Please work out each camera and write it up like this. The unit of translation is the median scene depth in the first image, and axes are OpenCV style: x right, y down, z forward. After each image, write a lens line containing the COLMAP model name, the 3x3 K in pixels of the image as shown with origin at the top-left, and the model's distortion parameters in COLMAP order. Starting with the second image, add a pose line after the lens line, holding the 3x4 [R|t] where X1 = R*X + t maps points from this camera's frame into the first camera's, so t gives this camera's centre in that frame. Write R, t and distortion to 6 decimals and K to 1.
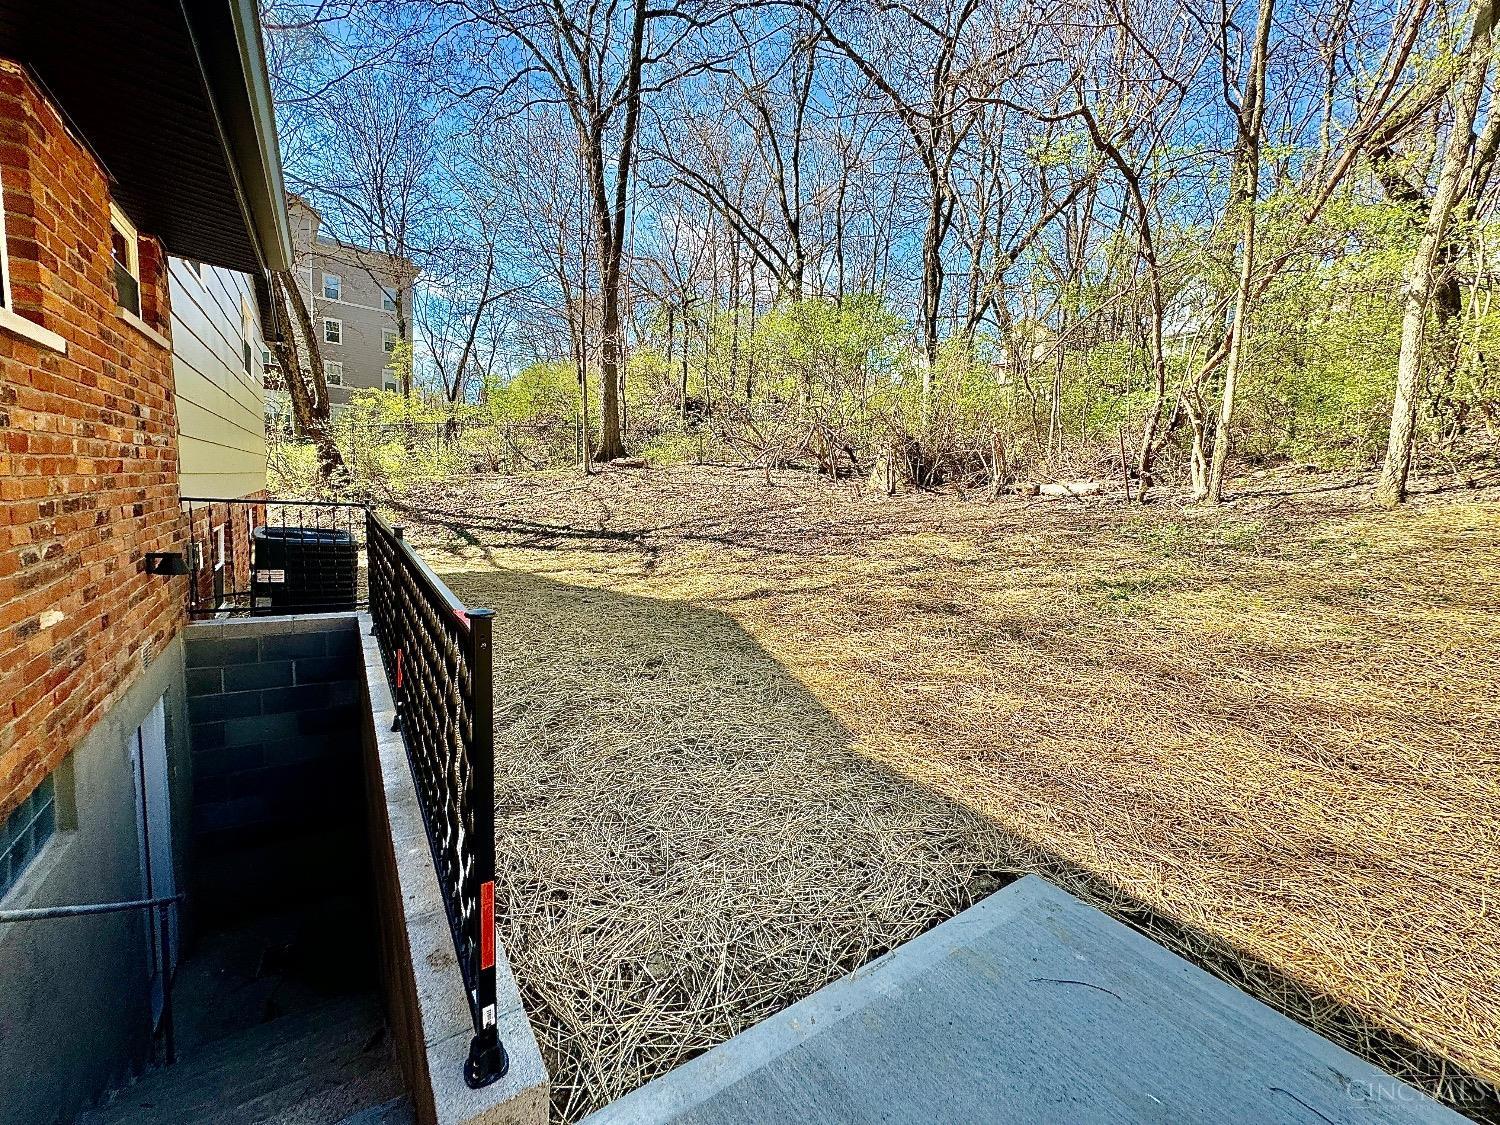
lens RADIAL K [[600.1, 0, 750.0], [0, 600.1, 562.5], [0, 0, 1]] dist [0.001564, 0.000207]
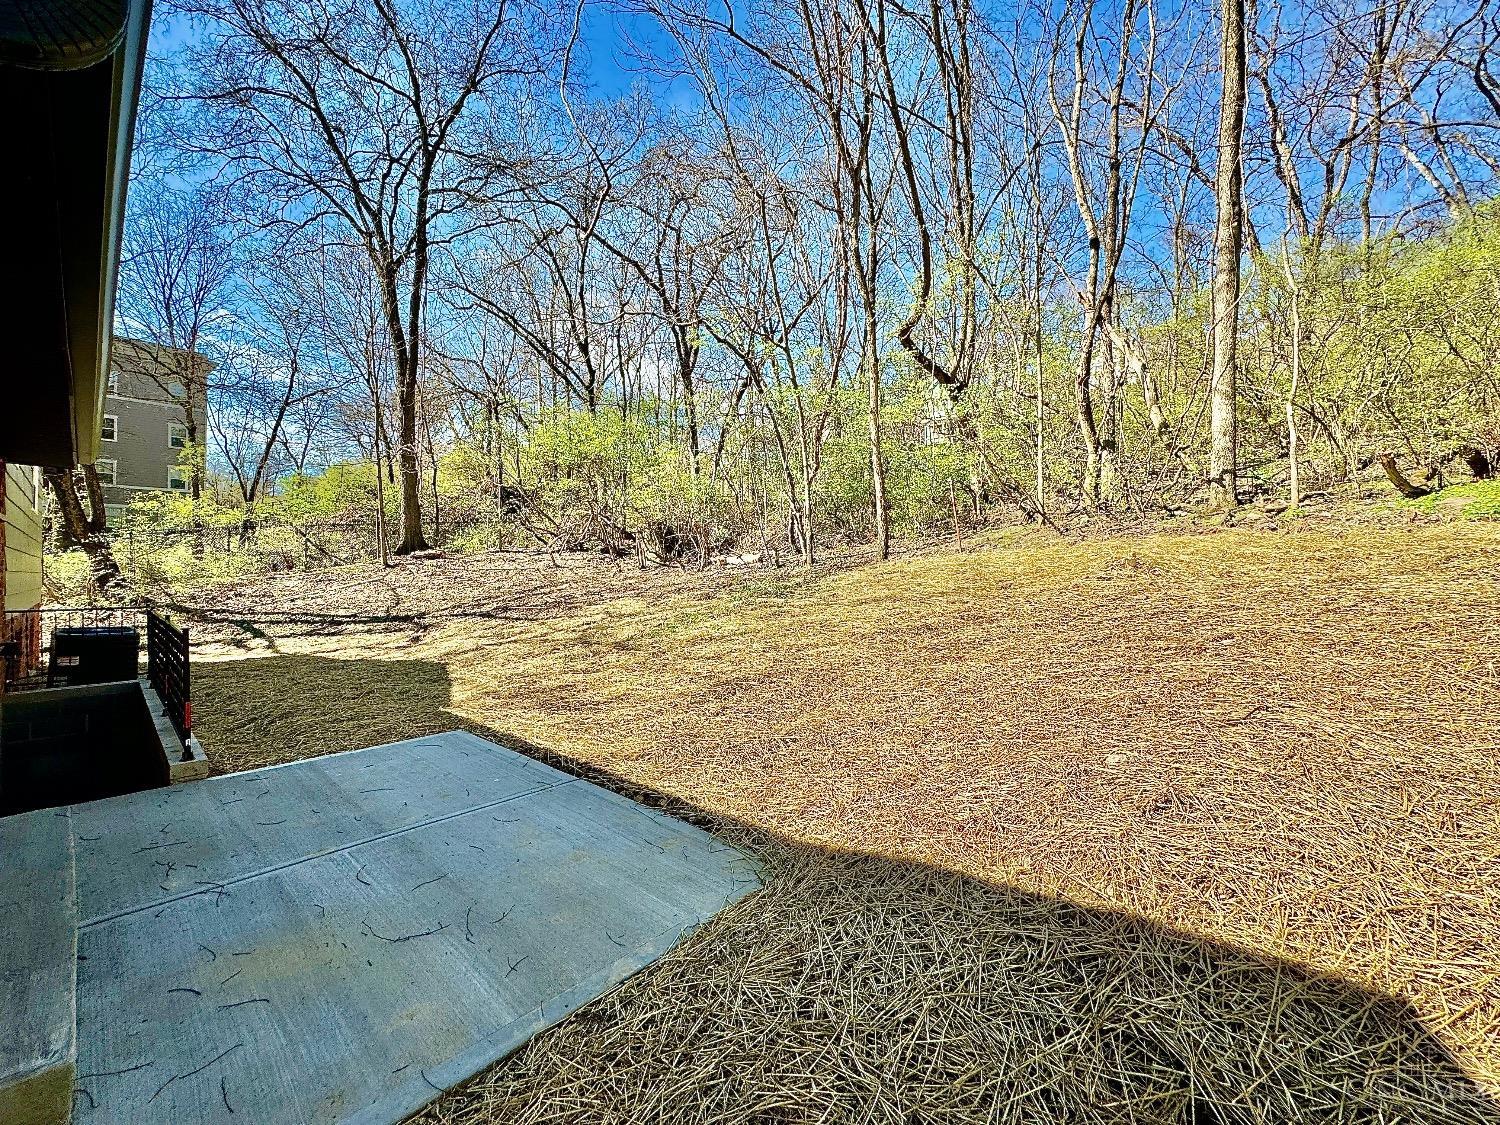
lens RADIAL K [[600.1, 0, 750.0], [0, 600.1, 562.5], [0, 0, 1]] dist [0.001564, 0.000207]
pose [[0.972966, -0.060067, 0.223000, 0.177074], [0.086329, 0.990181, -0.109948, 0.031842], [-0.214206, 0.126227, 0.968598, -0.281202]]
